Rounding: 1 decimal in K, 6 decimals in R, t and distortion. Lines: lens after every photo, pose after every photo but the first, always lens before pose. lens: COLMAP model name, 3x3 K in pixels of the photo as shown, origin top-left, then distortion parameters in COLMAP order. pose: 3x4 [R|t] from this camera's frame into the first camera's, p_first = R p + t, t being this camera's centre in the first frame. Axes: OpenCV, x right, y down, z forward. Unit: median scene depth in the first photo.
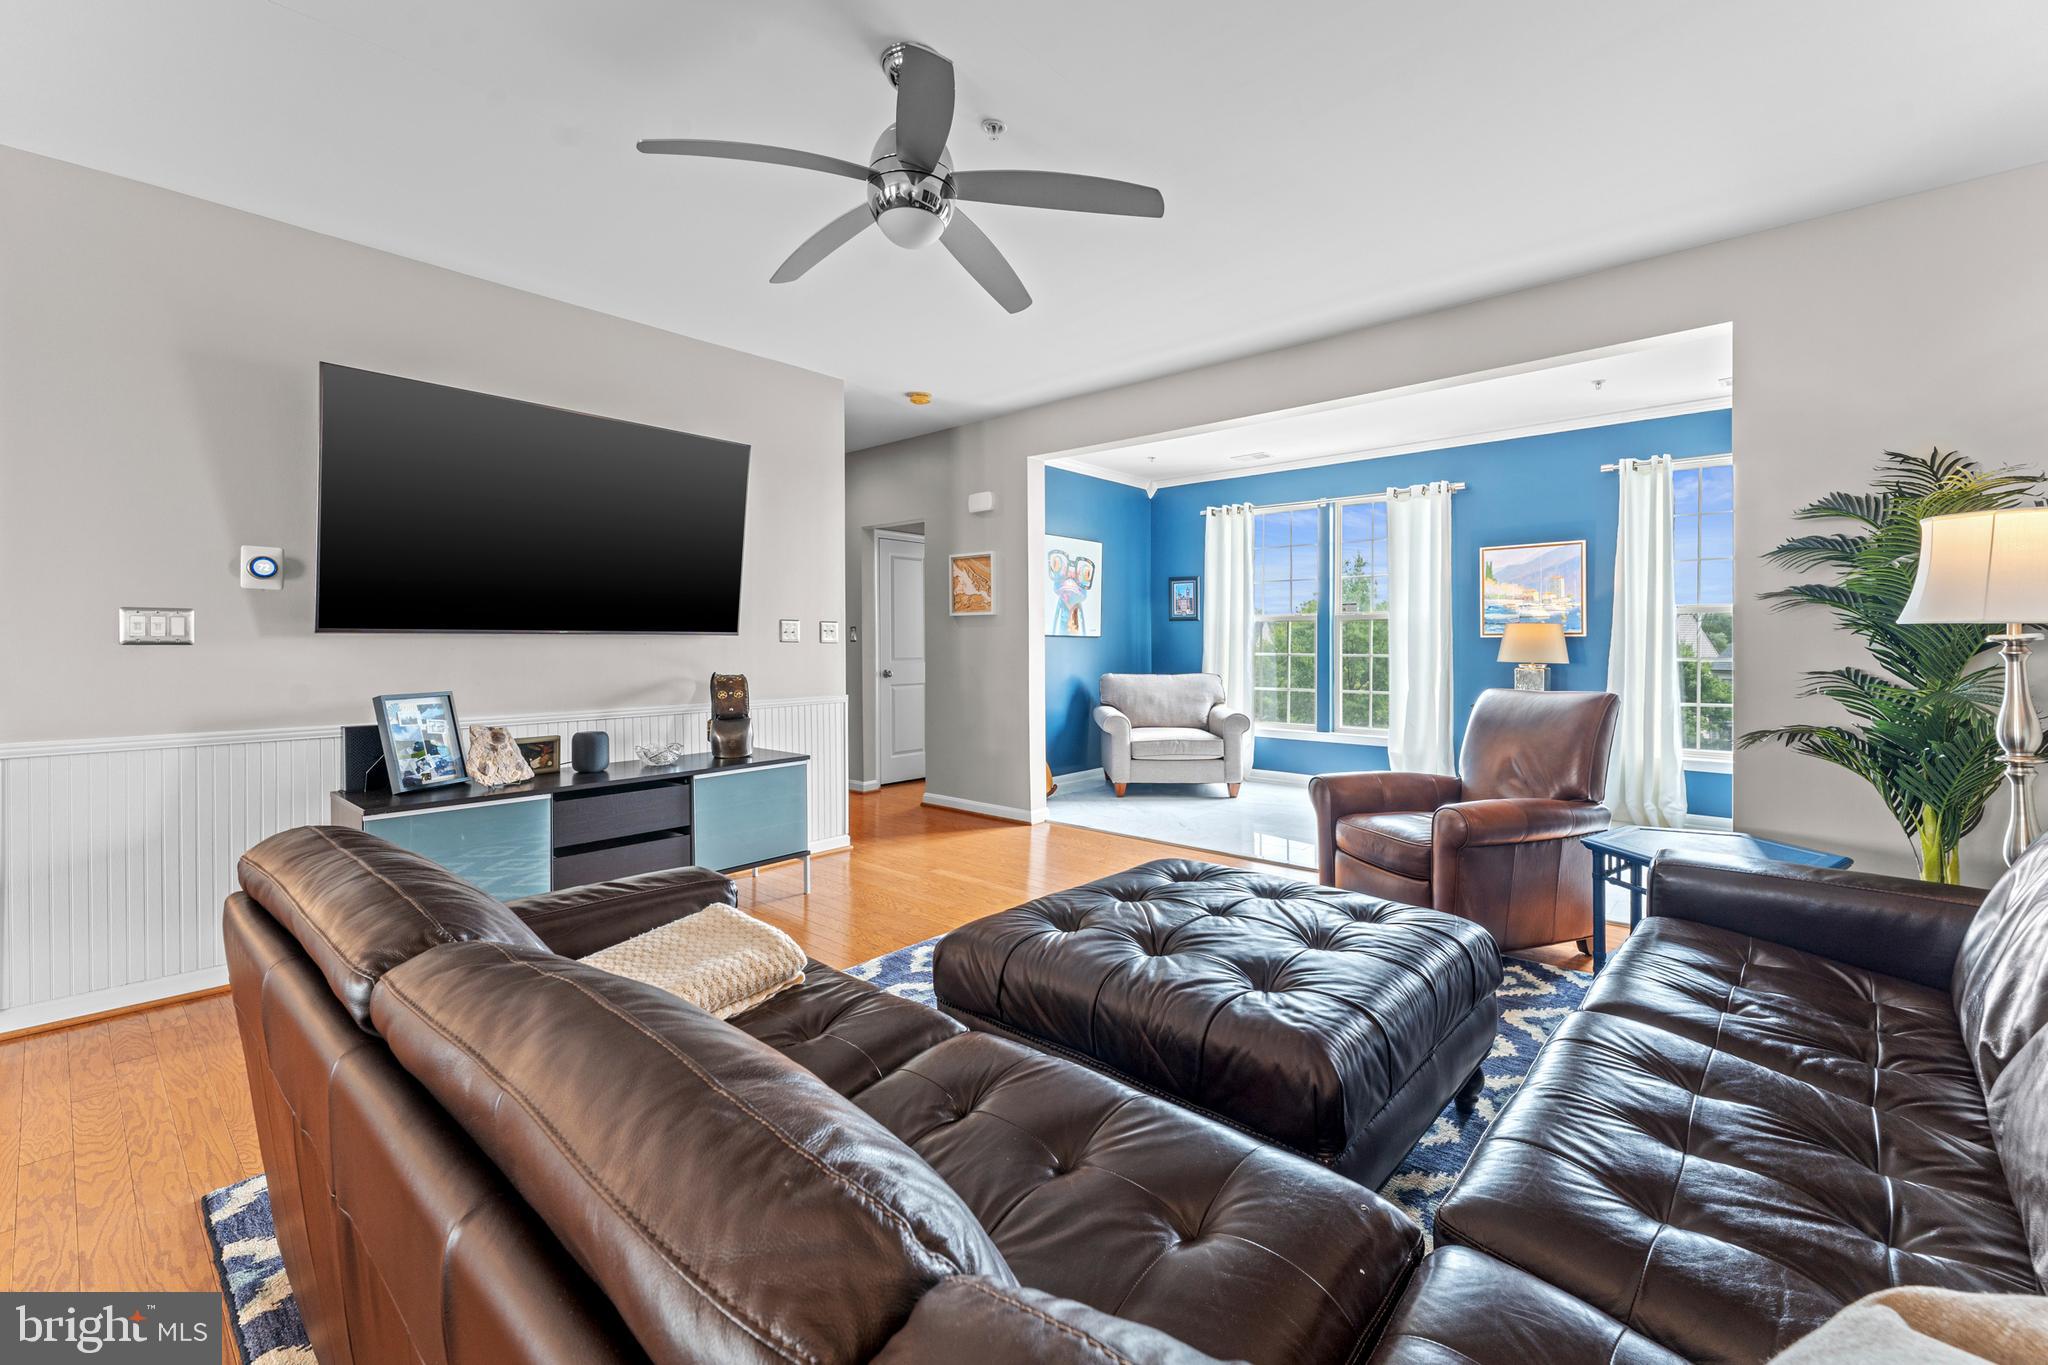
lens RADIAL K [[852.4, 0, 1040.6], [0, 852.4, 656.6], [0, 0, 1]] dist [0.004197, -0.000220]
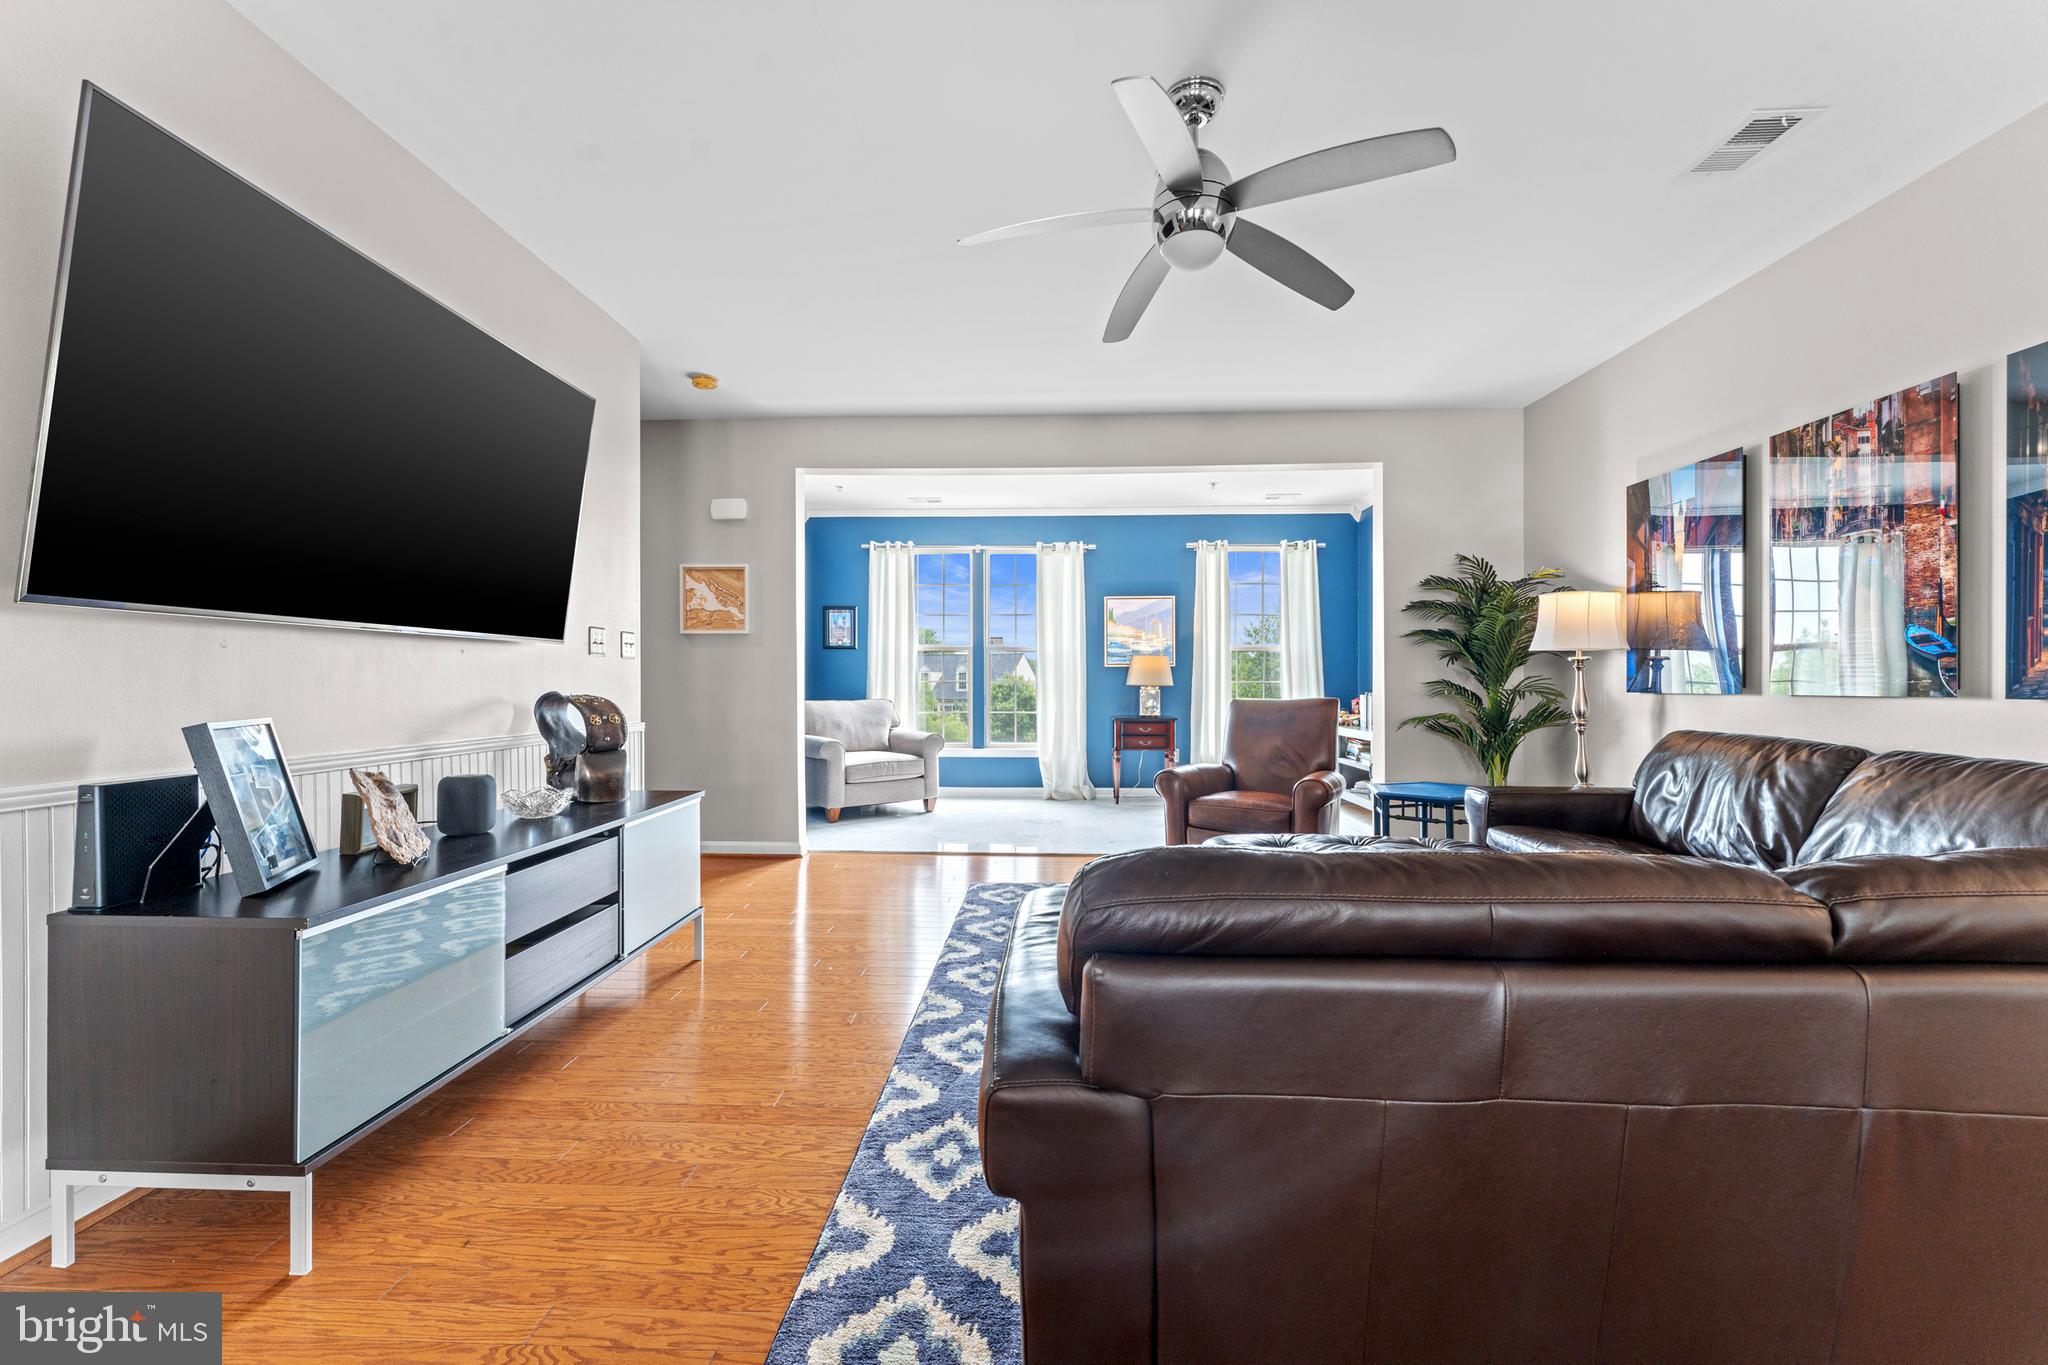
lens RADIAL K [[808.6, 0, 1024.1], [0, 808.6, 679.6], [0, 0, 1]] dist [-0.000252, 0.000257]
pose [[0.782835, 0.003167, 0.622221, -0.360502], [0.008523, 0.999839, -0.015812, 0.016383], [-0.622171, 0.017682, 0.782682, 0.135858]]
